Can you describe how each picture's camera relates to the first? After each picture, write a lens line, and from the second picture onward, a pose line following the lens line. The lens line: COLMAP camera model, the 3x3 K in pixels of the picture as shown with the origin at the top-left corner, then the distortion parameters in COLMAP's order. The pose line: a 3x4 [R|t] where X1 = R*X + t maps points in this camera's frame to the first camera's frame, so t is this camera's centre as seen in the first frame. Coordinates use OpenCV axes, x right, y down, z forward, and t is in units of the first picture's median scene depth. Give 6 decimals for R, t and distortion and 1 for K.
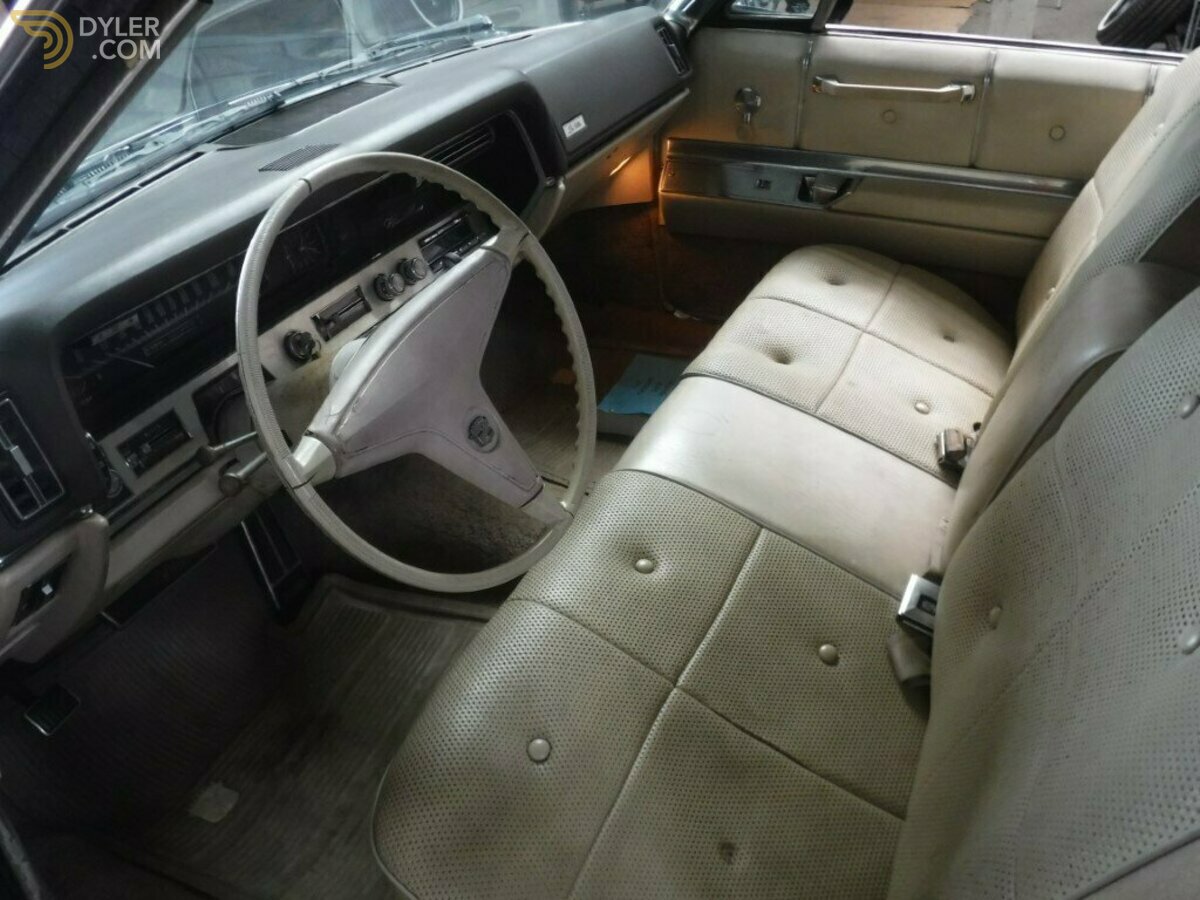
lens RADIAL K [[982.1, 0, 600.0], [0, 982.1, 450.0], [0, 0, 1]] dist [-0.087151, 0.041855]
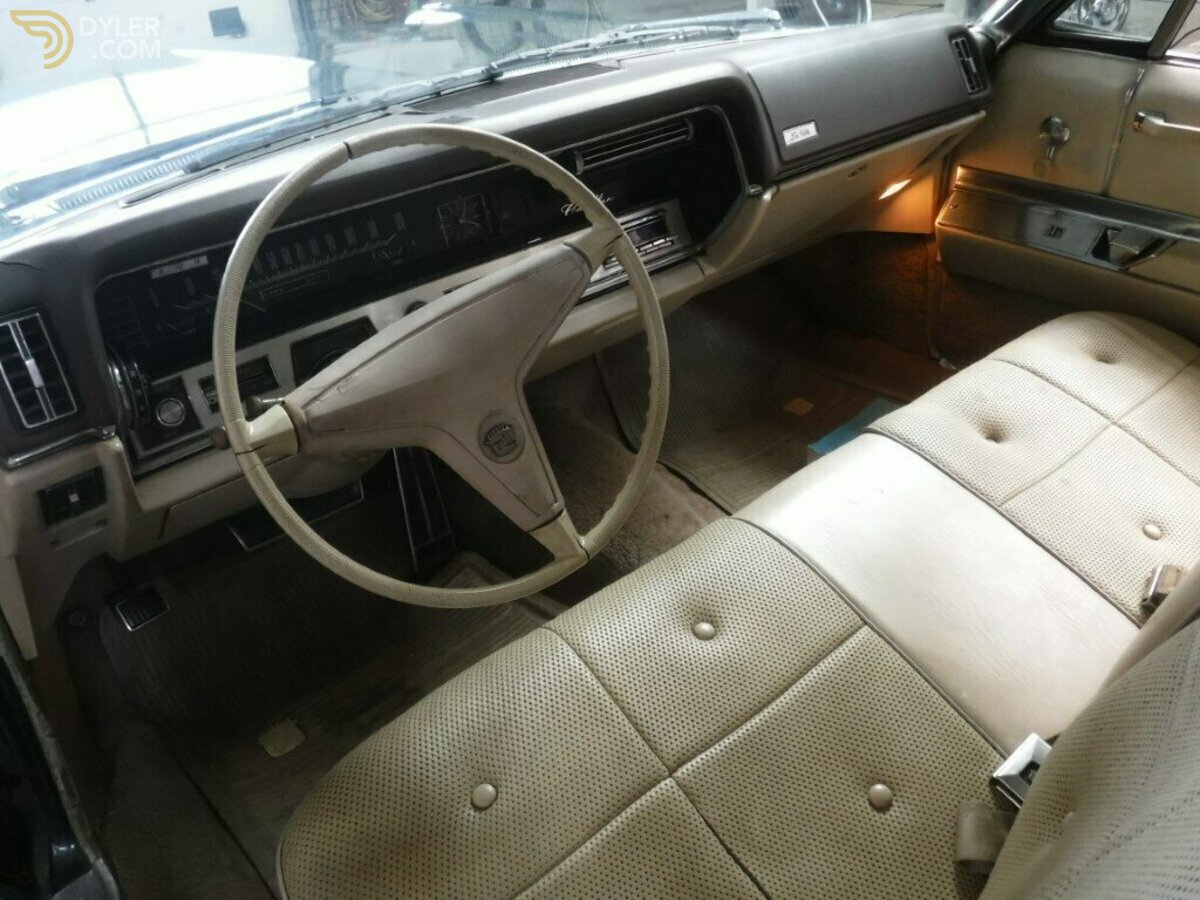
lens RADIAL K [[982.1, 0, 600.0], [0, 982.1, 450.0], [0, 0, 1]] dist [-0.087151, 0.041855]
pose [[0.916508, 0.213682, -0.338161, 0.167003], [-0.215519, 0.975956, 0.032584, -0.036174], [0.336993, 0.043016, 0.940524, 0.105980]]
